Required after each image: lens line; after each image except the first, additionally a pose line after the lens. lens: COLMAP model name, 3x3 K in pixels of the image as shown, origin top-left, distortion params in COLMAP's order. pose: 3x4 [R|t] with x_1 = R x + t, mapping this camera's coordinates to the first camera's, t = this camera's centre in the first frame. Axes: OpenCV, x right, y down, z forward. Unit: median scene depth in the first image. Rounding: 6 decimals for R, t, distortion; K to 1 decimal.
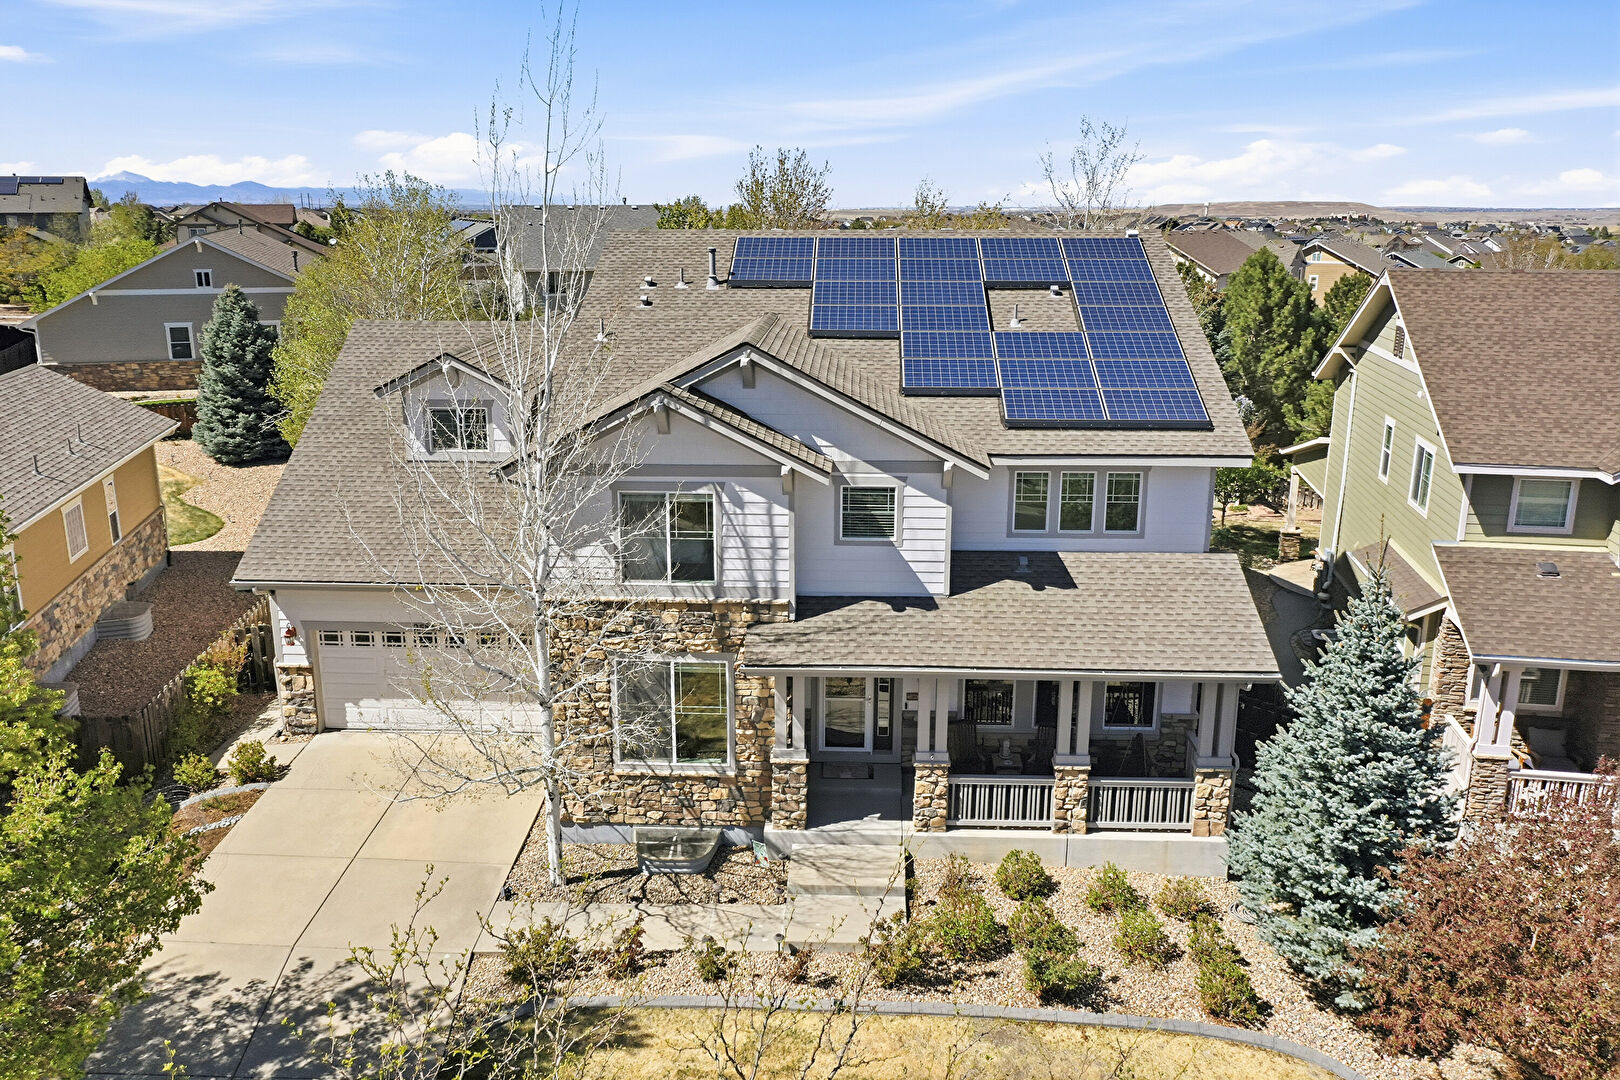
lens RADIAL K [[1281.5, 0, 716.5], [0, 1281.5, 482.8], [0, 0, 1]] dist [0.002212, -0.005141]
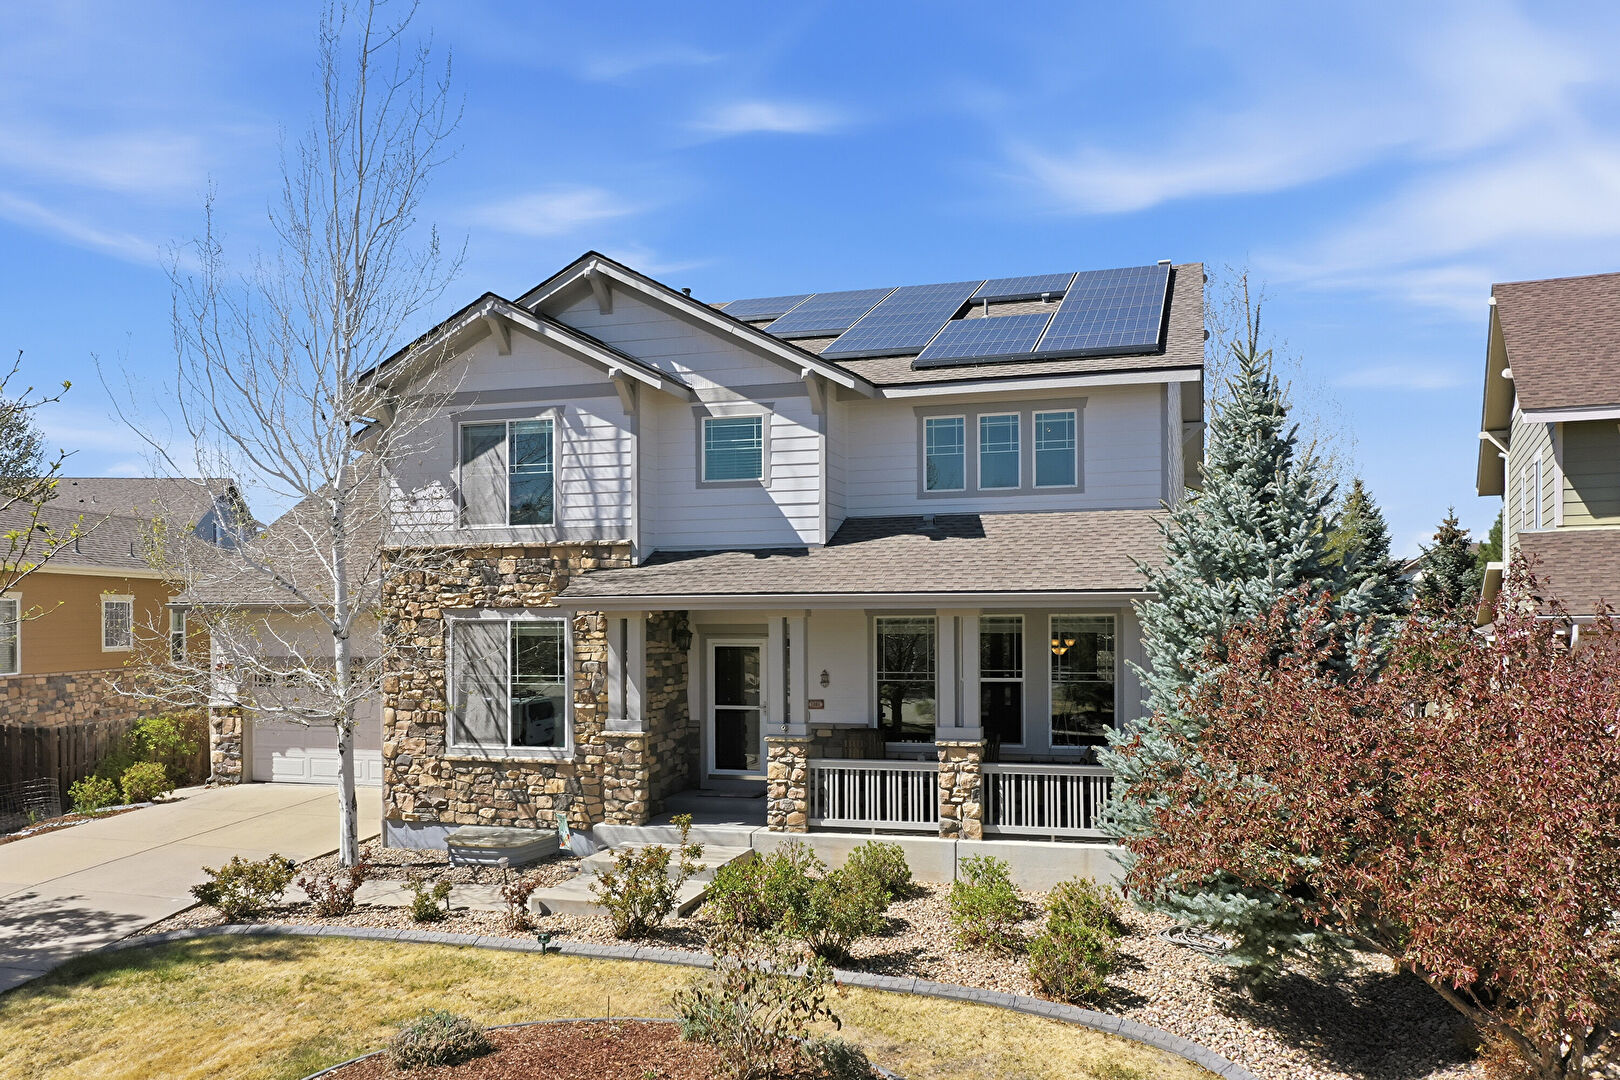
lens RADIAL K [[1281.5, 0, 719.4], [0, 1281.5, 564.4], [0, 0, 1]] dist [0.002212, -0.005141]
pose [[0.969393, 0.002607, -0.245501, 0.320366], [-0.063607, 0.968469, -0.240878, 0.306146], [0.237132, 0.249121, 0.938993, 0.208370]]
